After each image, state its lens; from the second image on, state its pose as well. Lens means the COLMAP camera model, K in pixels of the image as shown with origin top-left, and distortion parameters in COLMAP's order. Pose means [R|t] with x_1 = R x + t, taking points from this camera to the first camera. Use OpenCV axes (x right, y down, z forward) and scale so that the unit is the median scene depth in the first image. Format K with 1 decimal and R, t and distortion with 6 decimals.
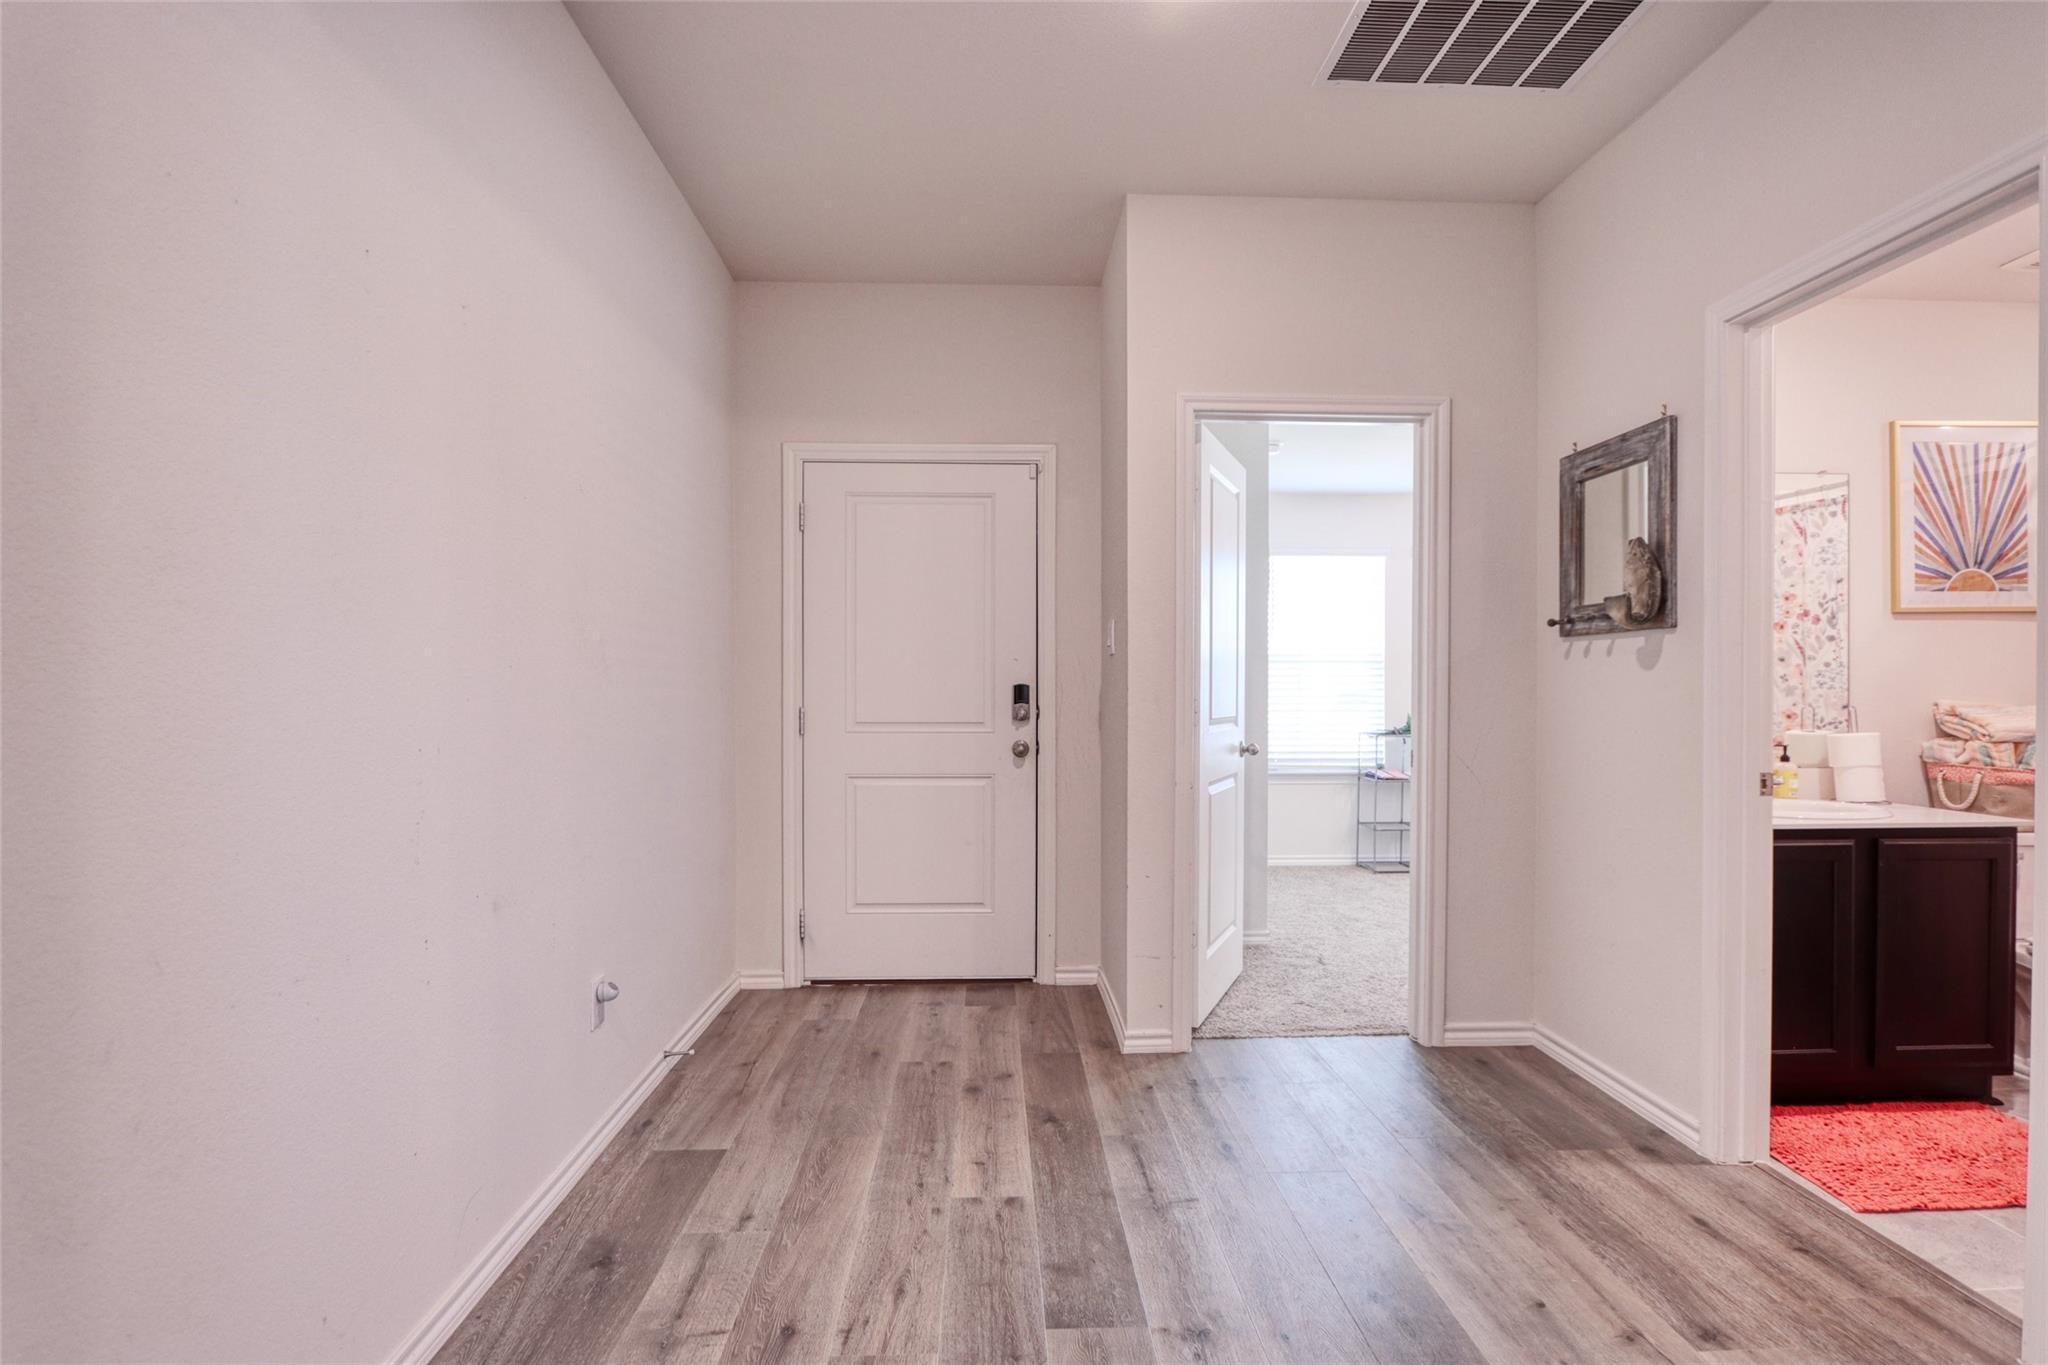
lens RADIAL K [[990.7, 0, 1035.2], [0, 990.7, 692.9], [0, 0, 1]] dist [-0.013095, -0.000042]
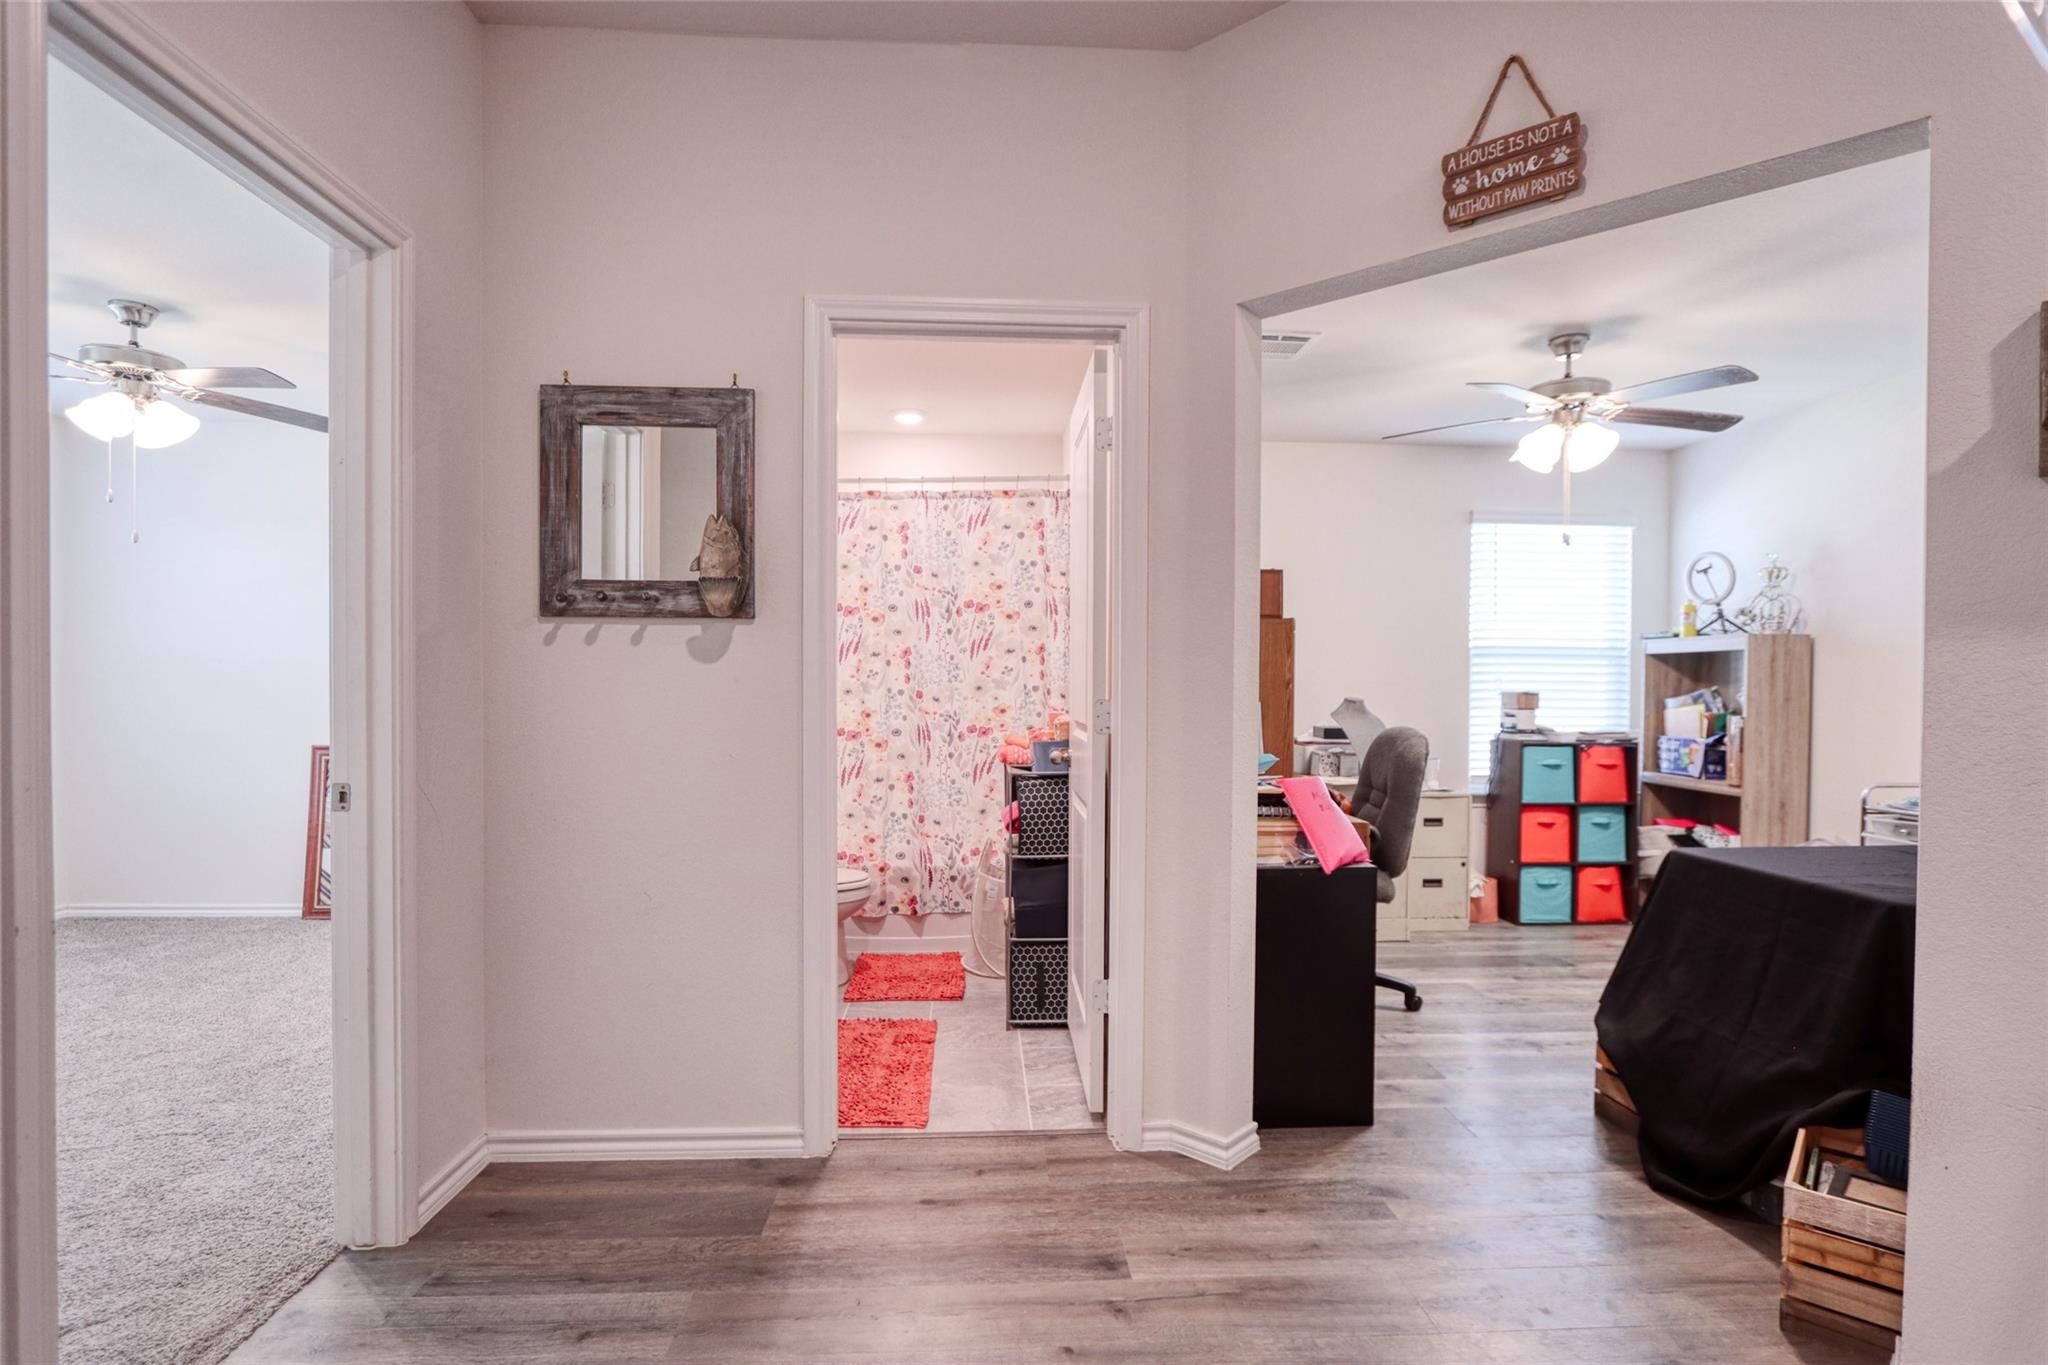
lens RADIAL K [[990.7, 0, 1035.2], [0, 990.7, 692.9], [0, 0, 1]] dist [-0.013095, -0.000042]
pose [[-0.006201, -0.016323, 0.999848, -0.265588], [-0.001326, 0.999866, 0.016315, -0.010567], [-0.999980, -0.001224, -0.006222, 0.673132]]
